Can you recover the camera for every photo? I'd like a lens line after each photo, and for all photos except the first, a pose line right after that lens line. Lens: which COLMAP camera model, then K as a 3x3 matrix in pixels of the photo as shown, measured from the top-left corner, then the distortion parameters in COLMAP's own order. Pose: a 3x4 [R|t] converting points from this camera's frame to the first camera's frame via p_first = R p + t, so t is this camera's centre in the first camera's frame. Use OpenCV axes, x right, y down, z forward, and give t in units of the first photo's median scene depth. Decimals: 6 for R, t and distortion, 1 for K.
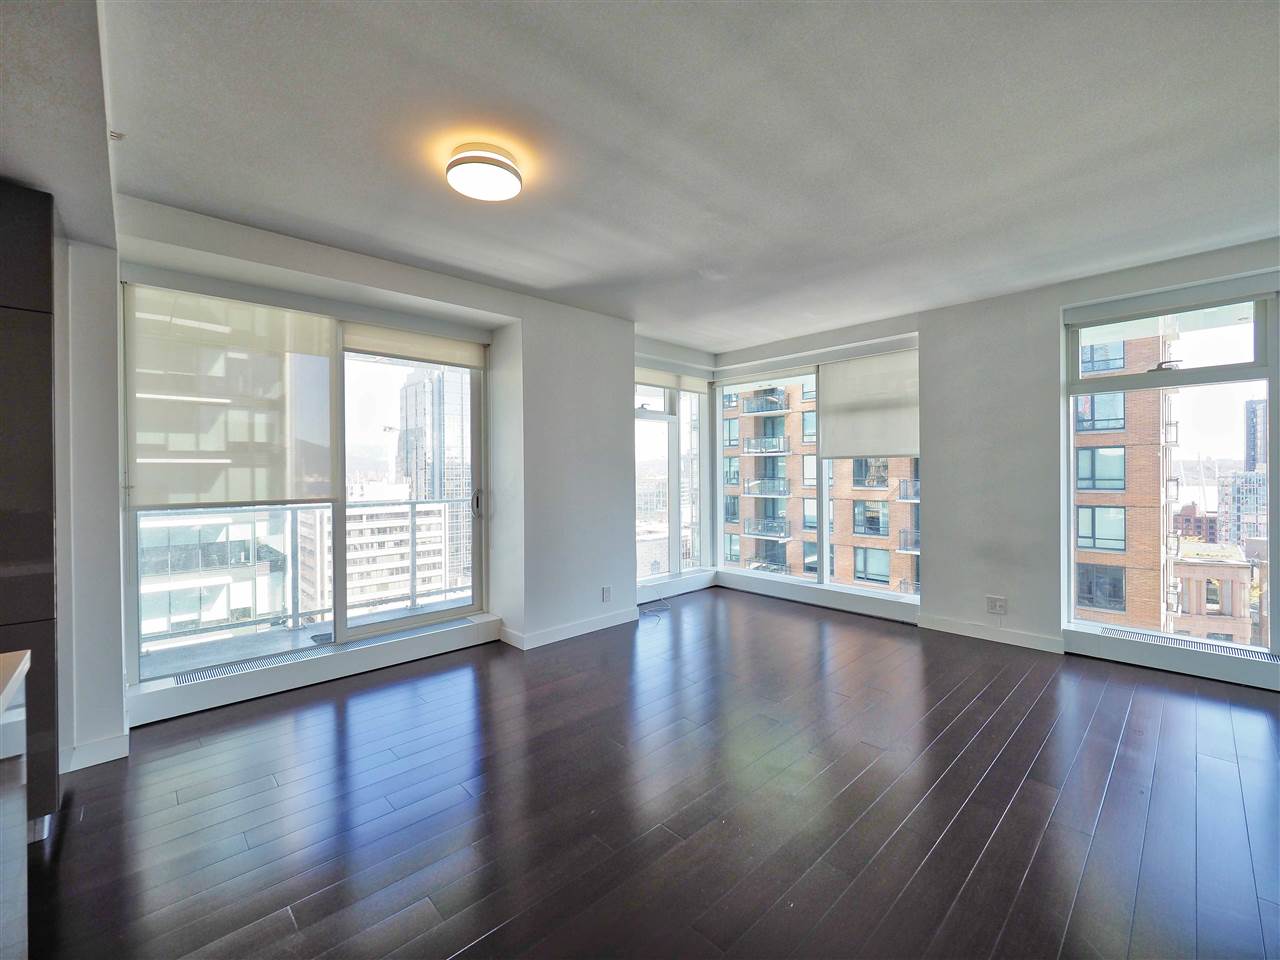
lens RADIAL K [[531.9, 0, 640.0], [0, 531.9, 480.0], [0, 0, 1]] dist [-0.000598, 0.000069]
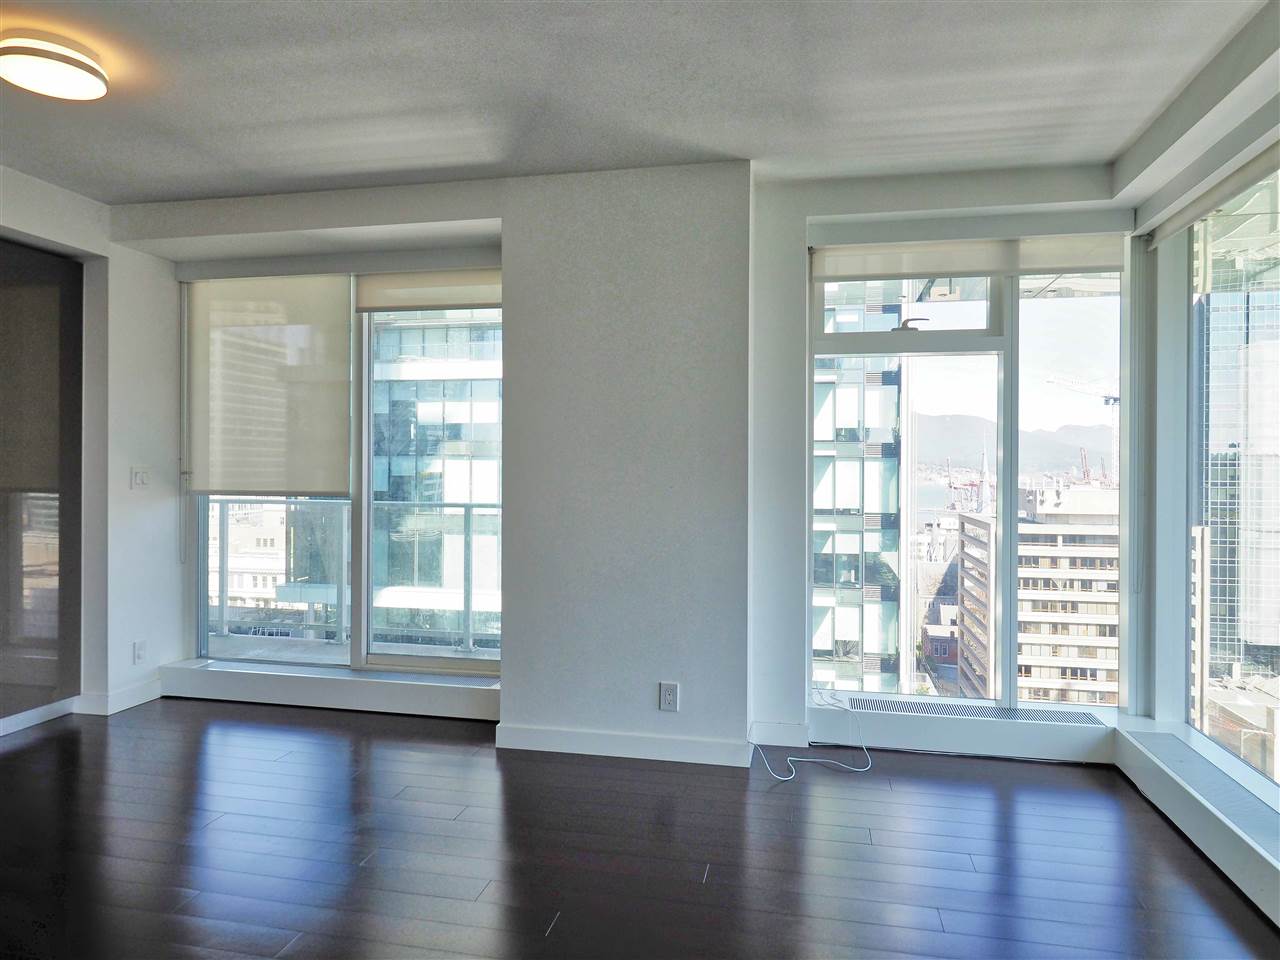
lens RADIAL K [[819.8, 0, 640.0], [0, 819.8, 480.0], [0, 0, 1]] dist [0.005510, 0.001716]
pose [[0.573648, 0.020371, -0.818848, 0.764177], [-0.021937, 0.999714, 0.009502, -0.009270], [0.818808, 0.012512, 0.573931, 0.672079]]
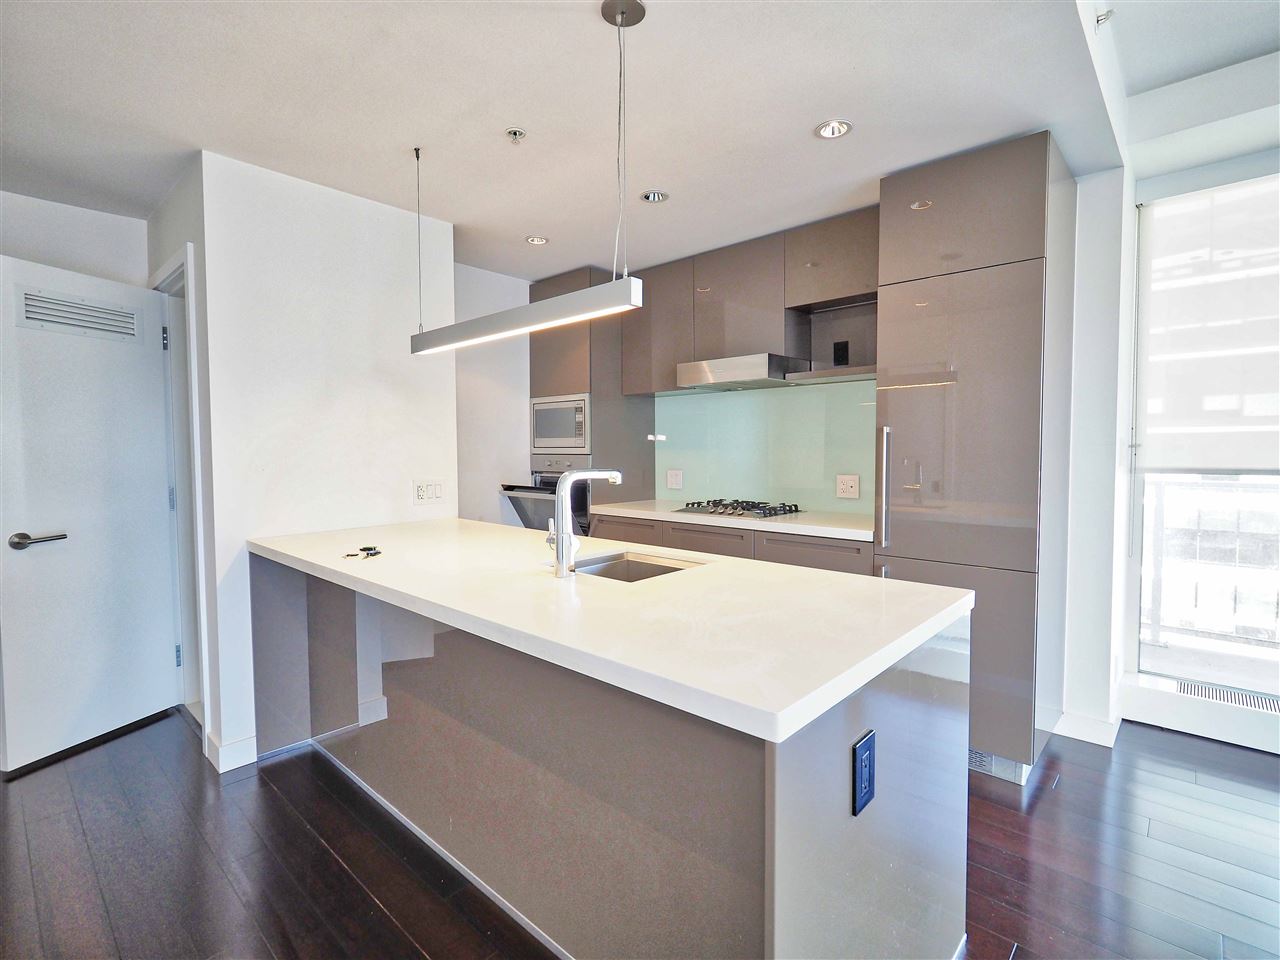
lens RADIAL K [[587.6, 0, 640.0], [0, 587.6, 480.0], [0, 0, 1]] dist [0.001831, 0.000359]
pose [[0.033131, 0.049021, -0.998248, -0.025681], [-0.010967, 0.998754, 0.048682, 0.029175], [0.999391, 0.009335, 0.033628, 0.146194]]
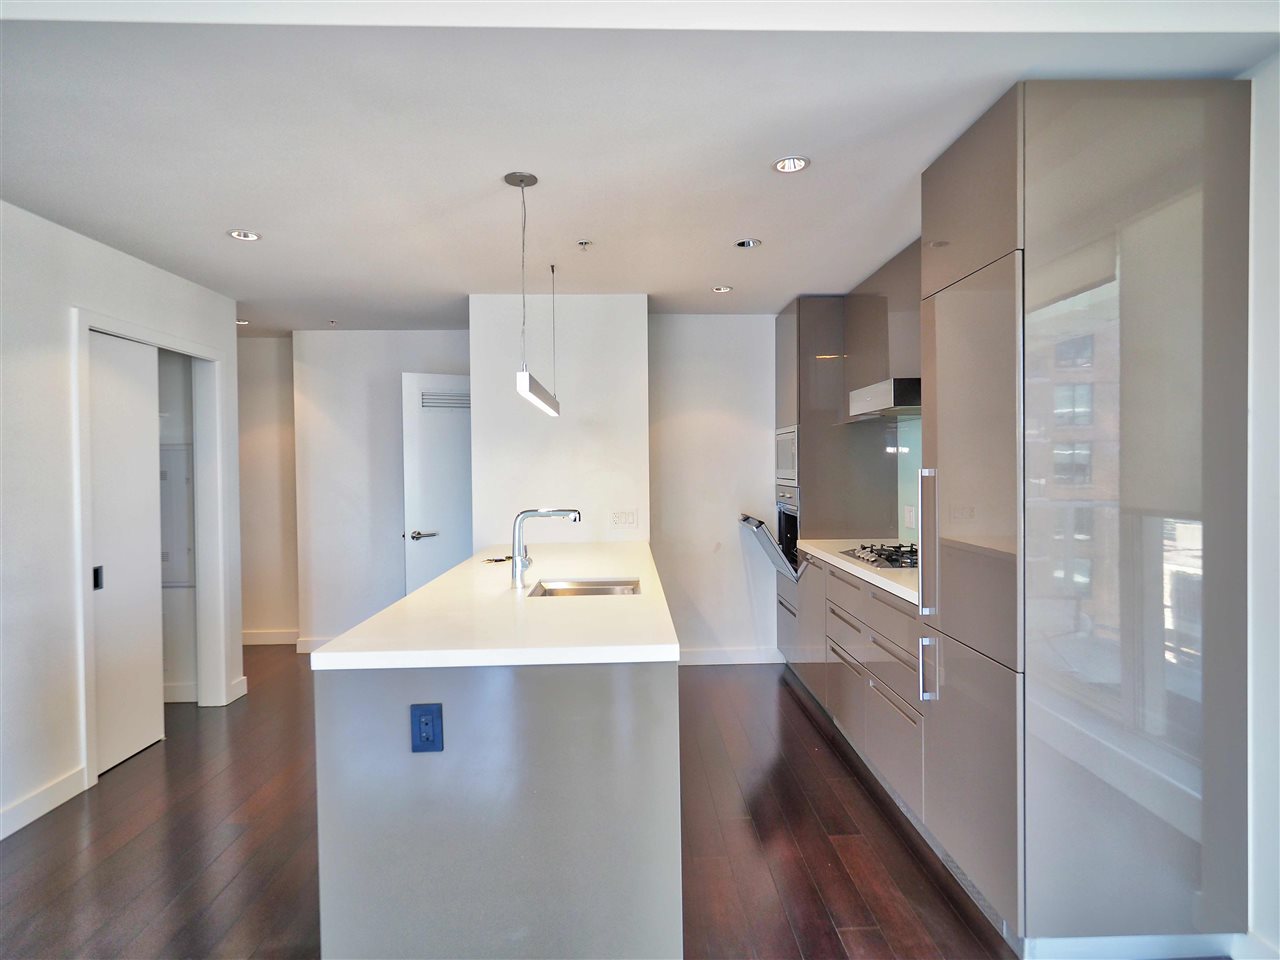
lens RADIAL K [[645.8, 0, 639.7], [0, 645.8, 462.0], [0, 0, 1]] dist [-0.002037, -0.000380]
pose [[-0.659548, -0.001918, -0.751660, -0.061425], [-0.004160, 0.999991, 0.001099, -0.012603], [0.751651, 0.003852, -0.659550, 0.666959]]
